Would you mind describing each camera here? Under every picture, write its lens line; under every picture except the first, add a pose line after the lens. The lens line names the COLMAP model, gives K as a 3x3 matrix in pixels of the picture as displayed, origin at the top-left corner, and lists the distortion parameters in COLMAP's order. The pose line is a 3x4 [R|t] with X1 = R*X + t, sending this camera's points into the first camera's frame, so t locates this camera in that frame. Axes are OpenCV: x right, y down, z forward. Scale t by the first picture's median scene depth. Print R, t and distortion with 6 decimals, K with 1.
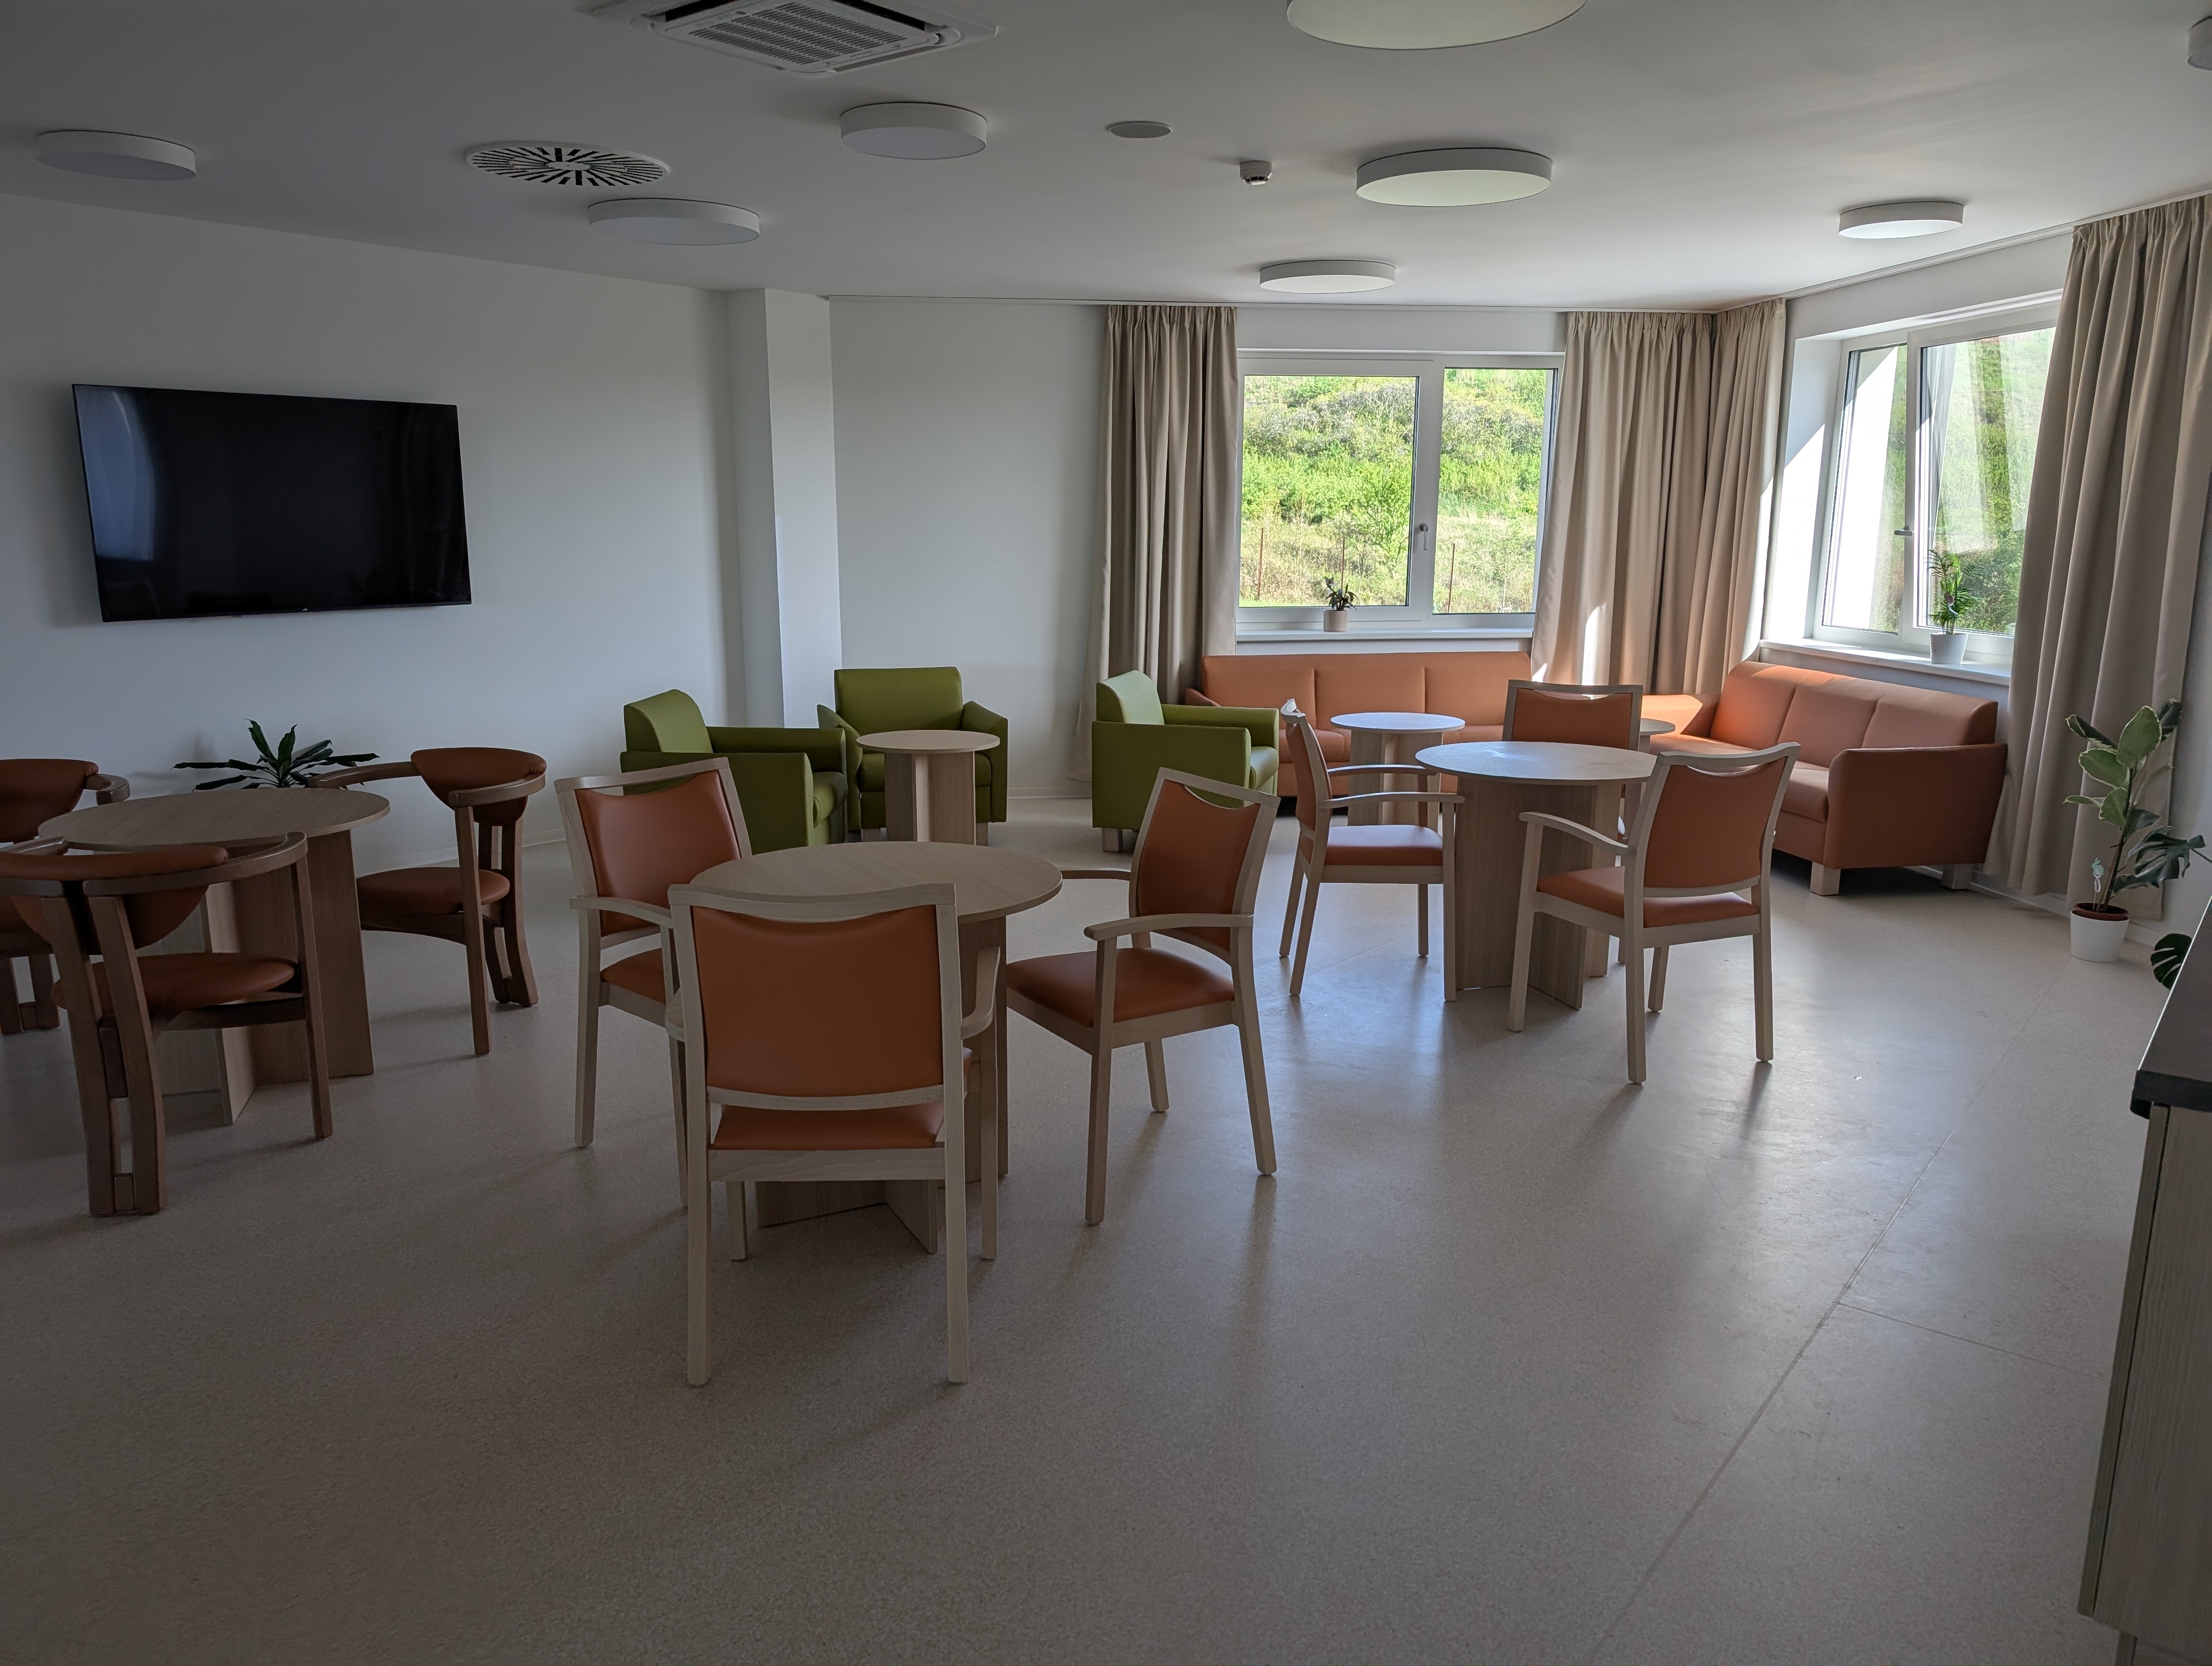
lens RADIAL K [[1547.9, 0, 1106.0], [0, 1547.9, 833.0], [0, 0, 1]] dist [-0.008843, -0.004216]
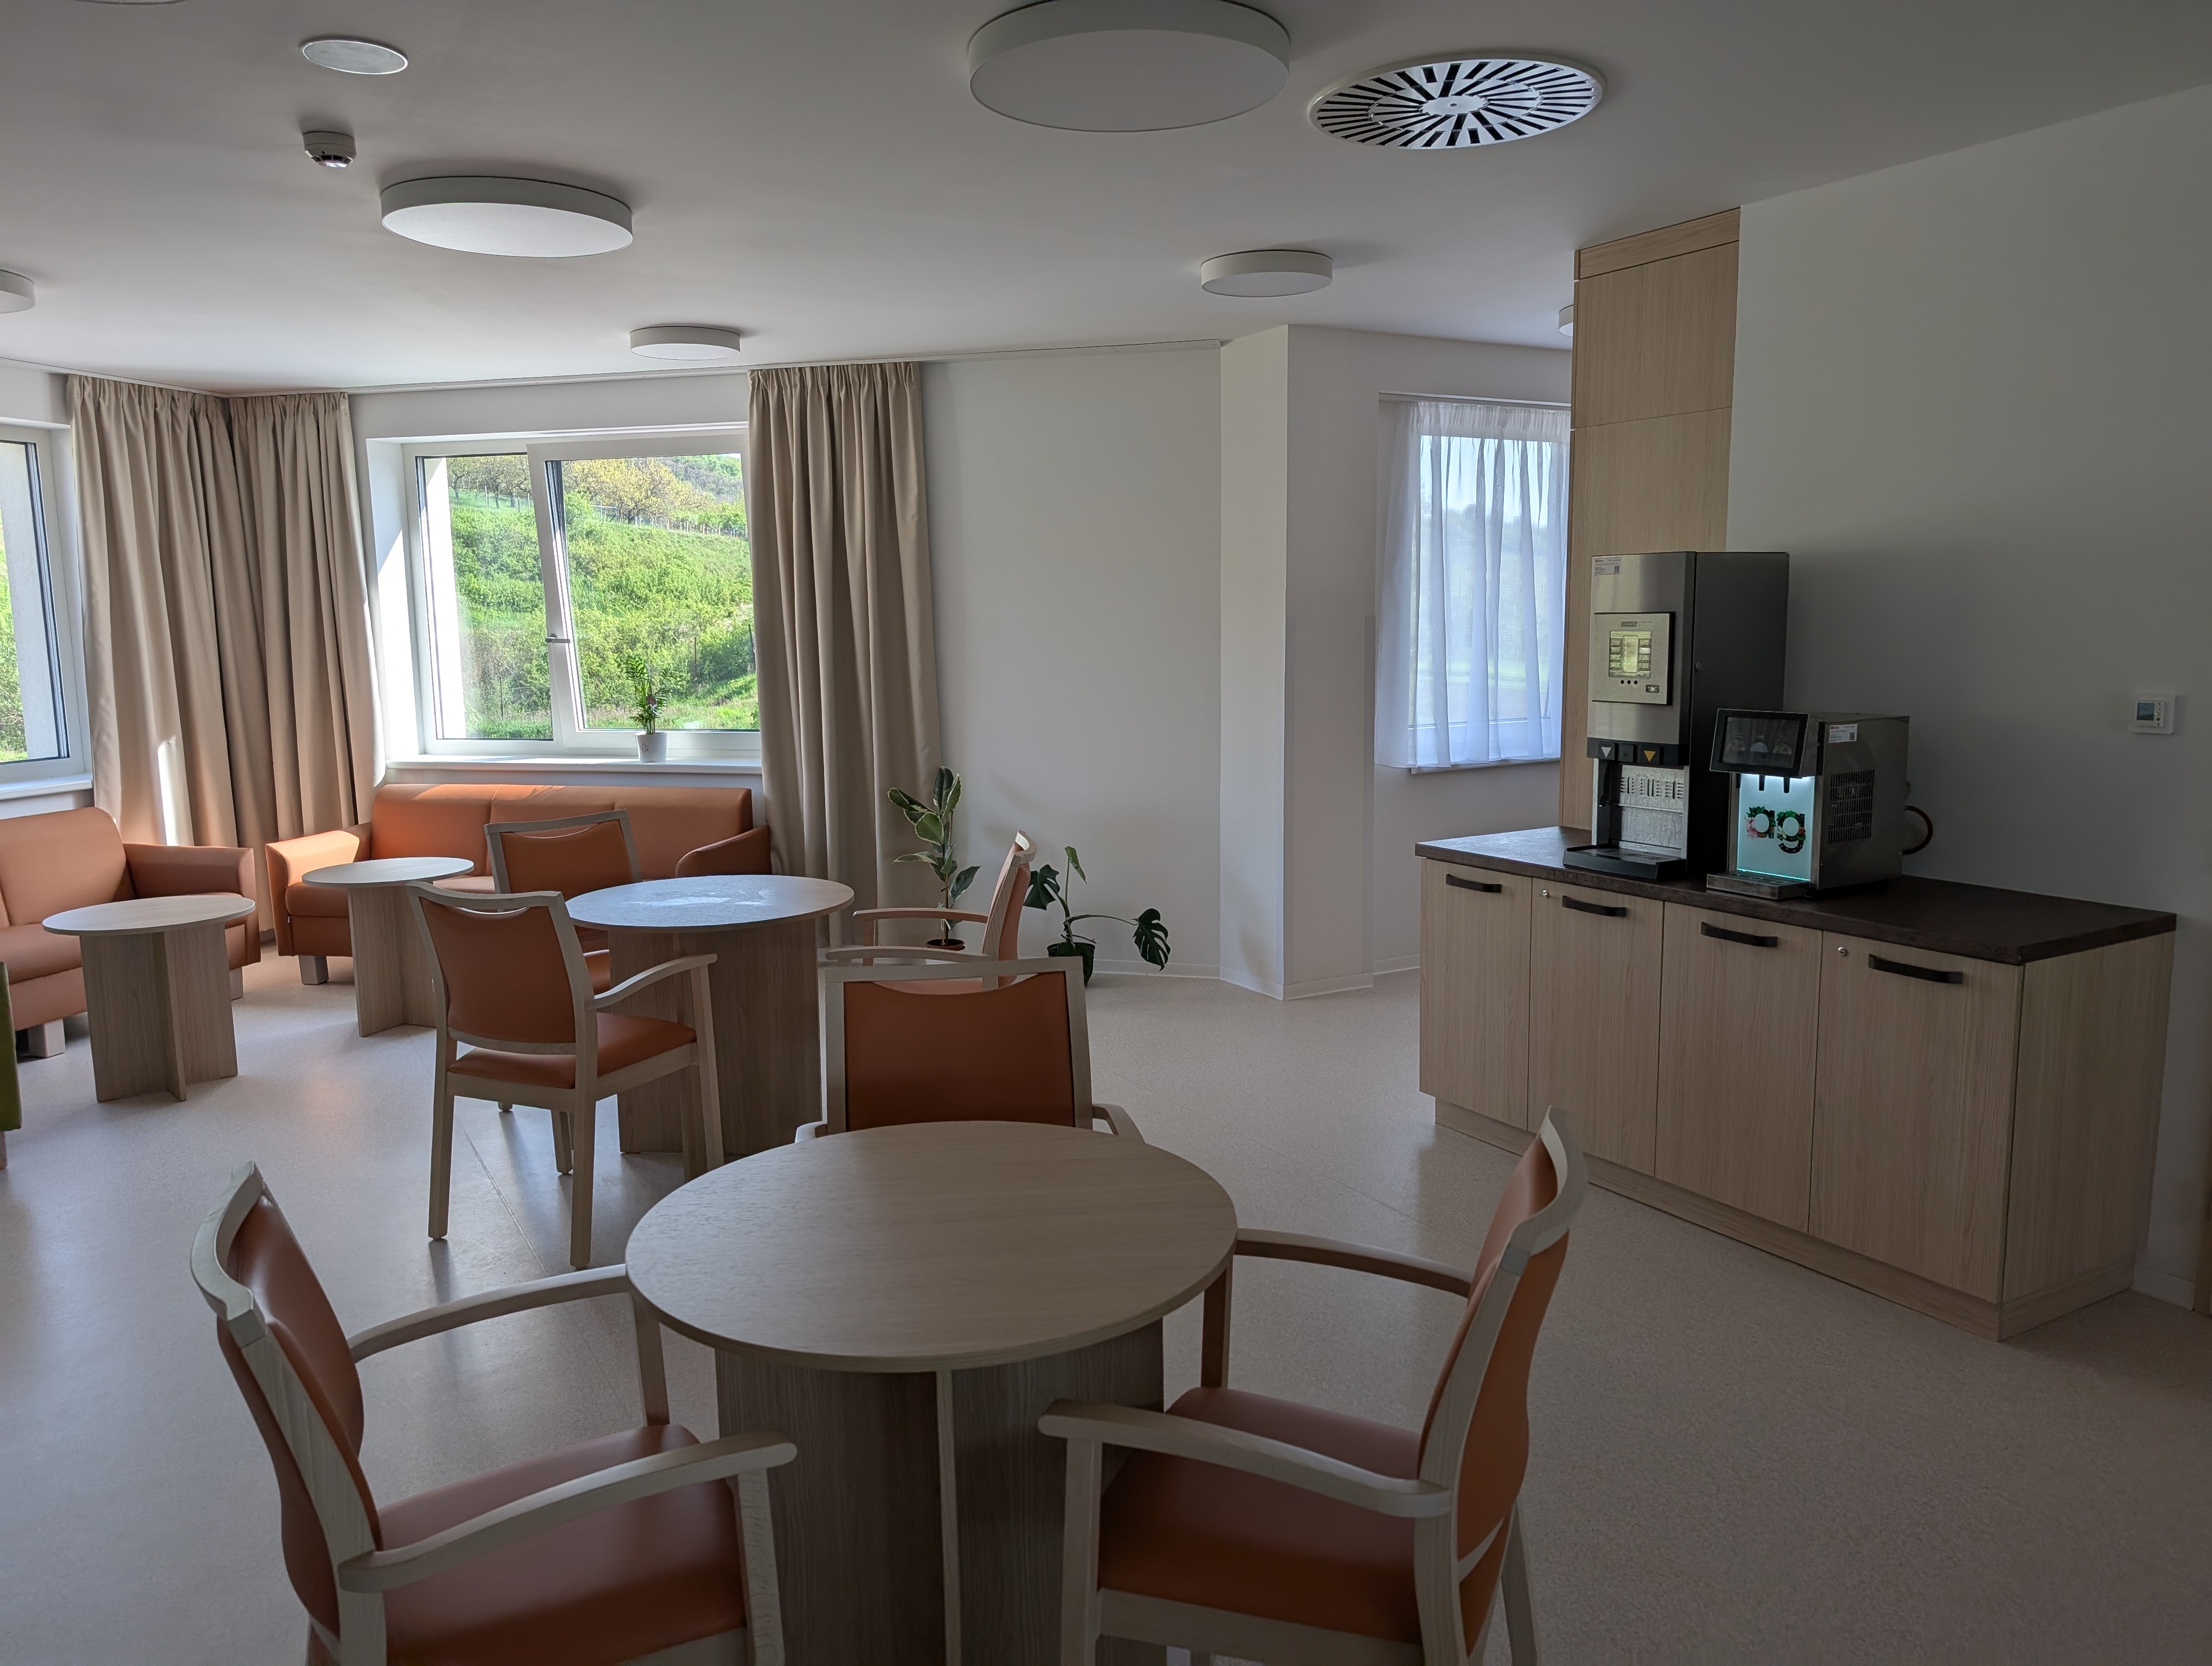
lens RADIAL K [[1547.9, 0, 1106.0], [0, 1547.9, 833.0], [0, 0, 1]] dist [-0.008843, -0.004216]
pose [[0.369834, -0.136824, 0.918968, -0.270660], [0.198449, 0.977904, 0.065734, -0.060357], [-0.907657, 0.158058, 0.388815, 0.271930]]
